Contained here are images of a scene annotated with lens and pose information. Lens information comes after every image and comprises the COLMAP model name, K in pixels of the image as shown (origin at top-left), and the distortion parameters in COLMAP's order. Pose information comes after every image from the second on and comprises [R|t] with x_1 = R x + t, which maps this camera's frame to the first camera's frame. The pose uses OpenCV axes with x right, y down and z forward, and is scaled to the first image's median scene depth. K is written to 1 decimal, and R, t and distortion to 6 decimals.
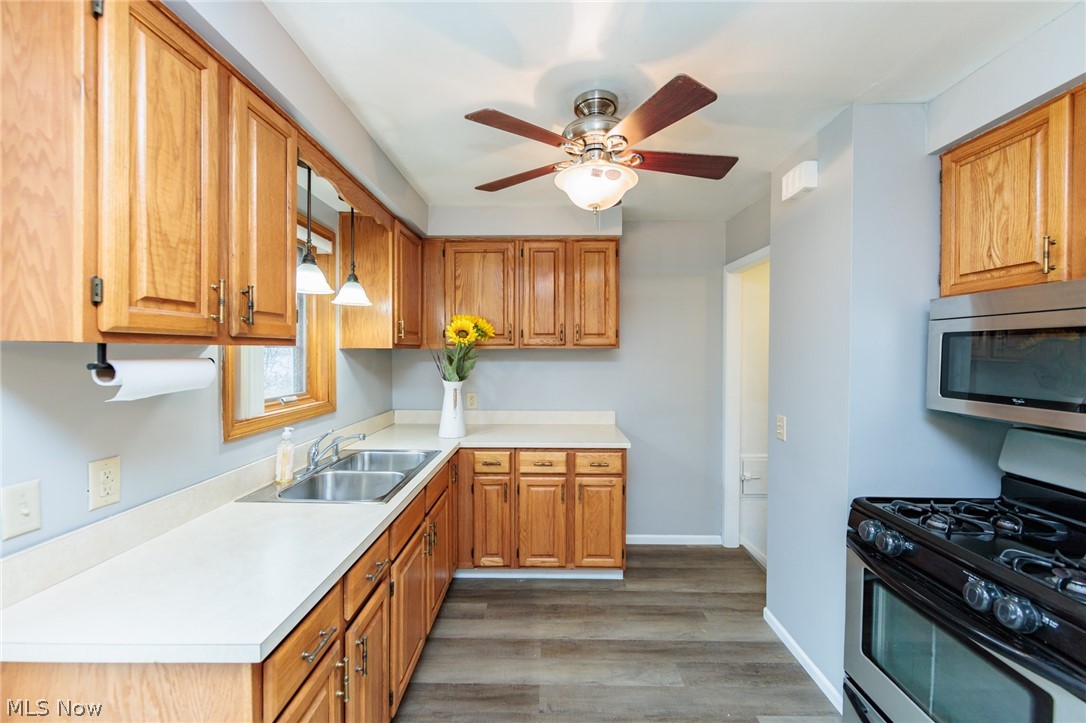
lens RADIAL K [[429.8, 0, 544.8], [0, 429.8, 356.8], [0, 0, 1]] dist [-0.001500, -0.000313]
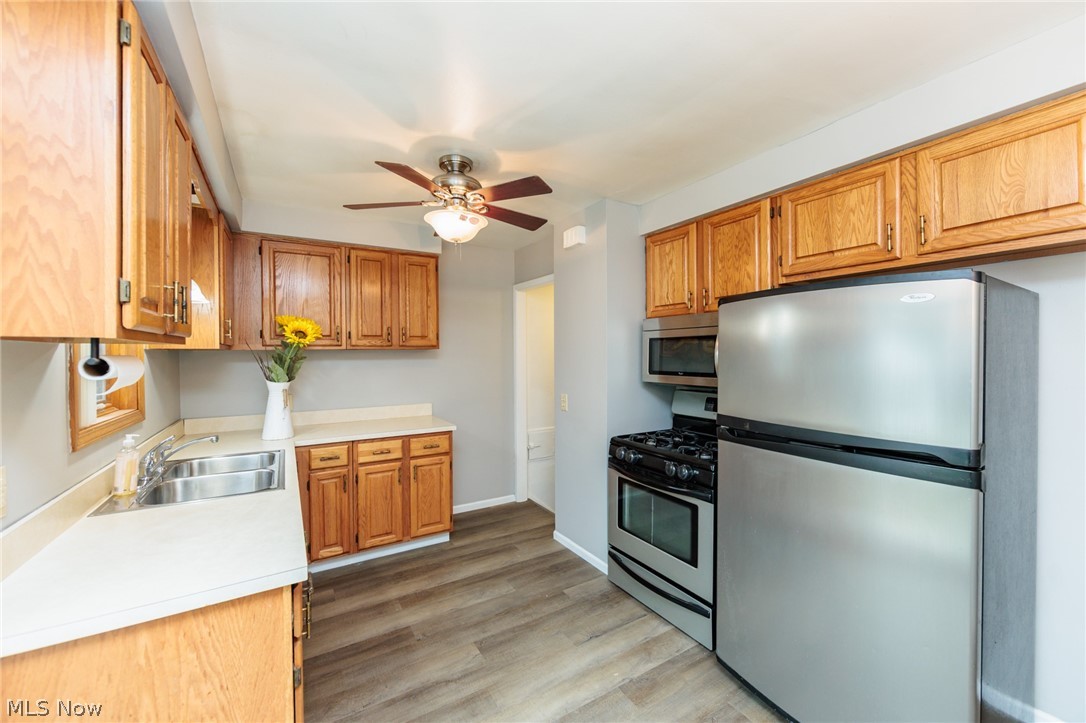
lens RADIAL K [[420.3, 0, 541.3], [0, 420.3, 356.3], [0, 0, 1]] dist [-0.001959, -0.000267]
pose [[0.853011, -0.011571, 0.521765, -0.304432], [0.015560, 0.999874, -0.003263, 0.014443], [-0.521661, 0.010902, 0.853083, -0.211546]]
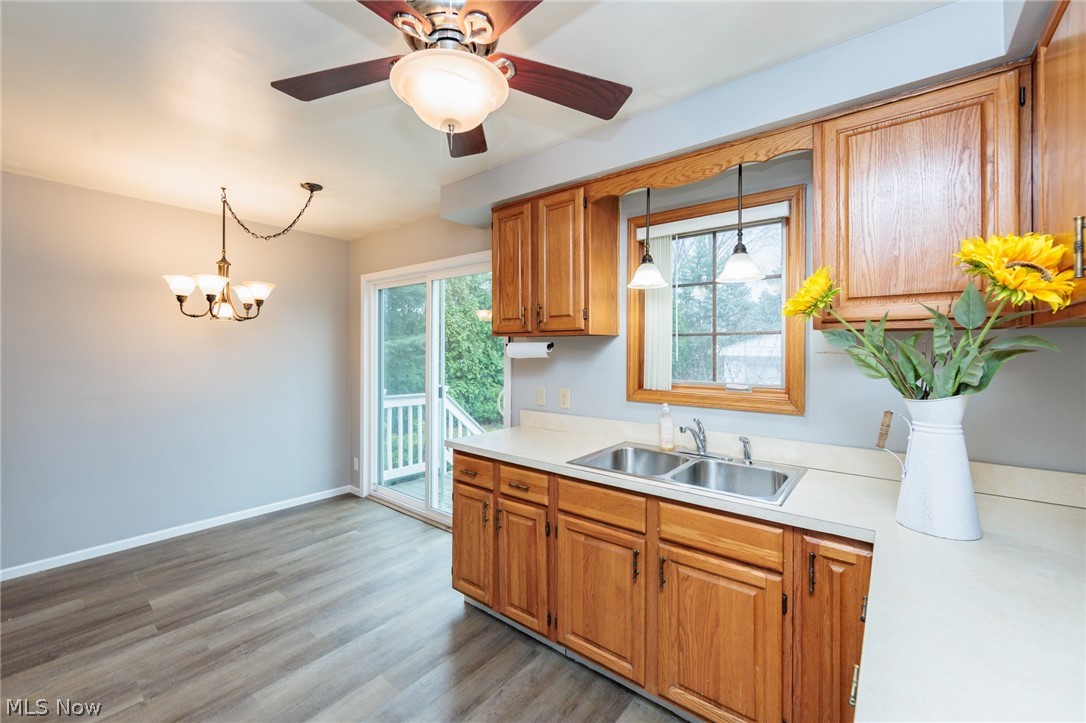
lens RADIAL K [[429.8, 0, 544.8], [0, 429.8, 356.8], [0, 0, 1]] dist [-0.001500, -0.000313]
pose [[-0.611230, 0.005575, -0.791433, 0.510971], [-0.015568, 0.999697, 0.019065, 0.017509], [0.791300, 0.023974, -0.610958, 1.398569]]
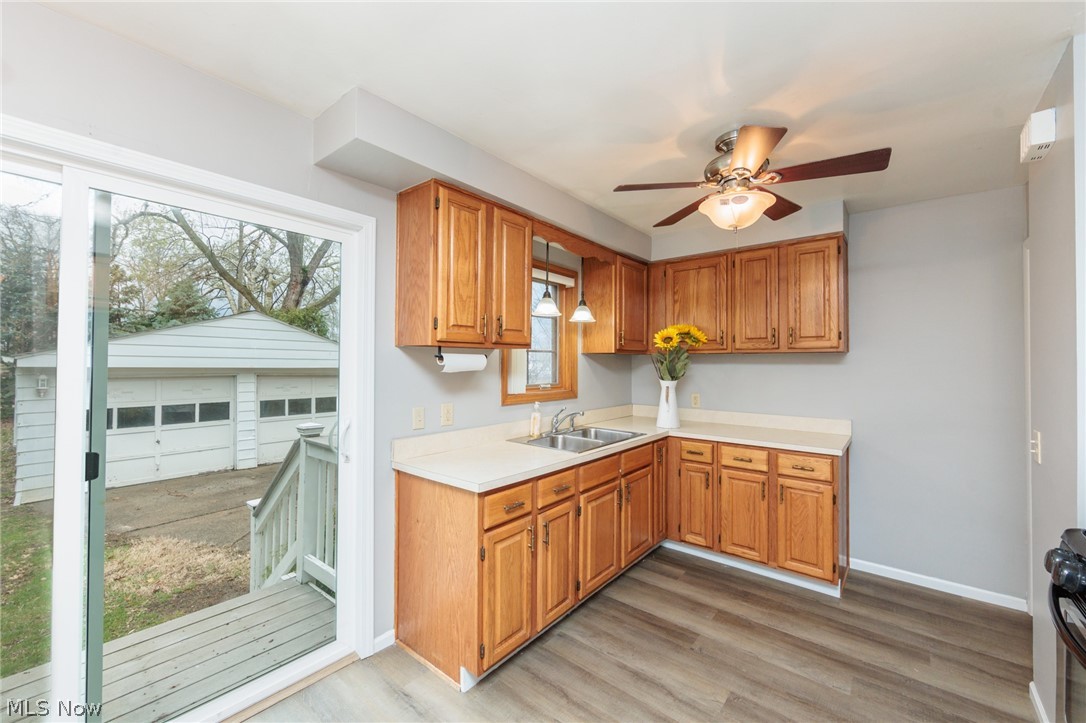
lens RADIAL K [[425.9, 0, 547.0], [0, 425.9, 356.4], [0, 0, 1]] dist [-0.001469, -0.000198]
pose [[0.779767, -0.007485, -0.626025, 0.396646], [-0.011183, 0.999602, -0.025882, 0.036353], [0.625970, 0.027183, 0.779373, -0.194150]]
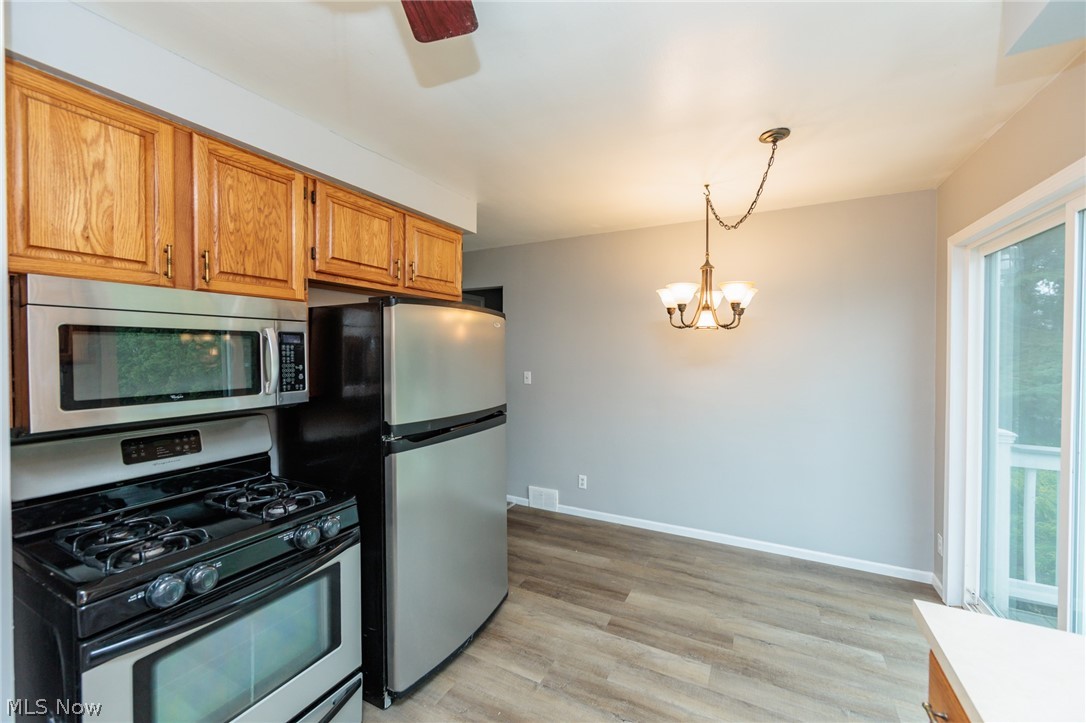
lens RADIAL K [[425.9, 0, 547.0], [0, 425.9, 356.4], [0, 0, 1]] dist [-0.001469, -0.000198]
pose [[-0.891231, -0.008682, 0.453466, -0.125084], [0.003863, 0.999635, 0.026732, -0.014518], [-0.453533, 0.025576, -0.890872, 1.058370]]
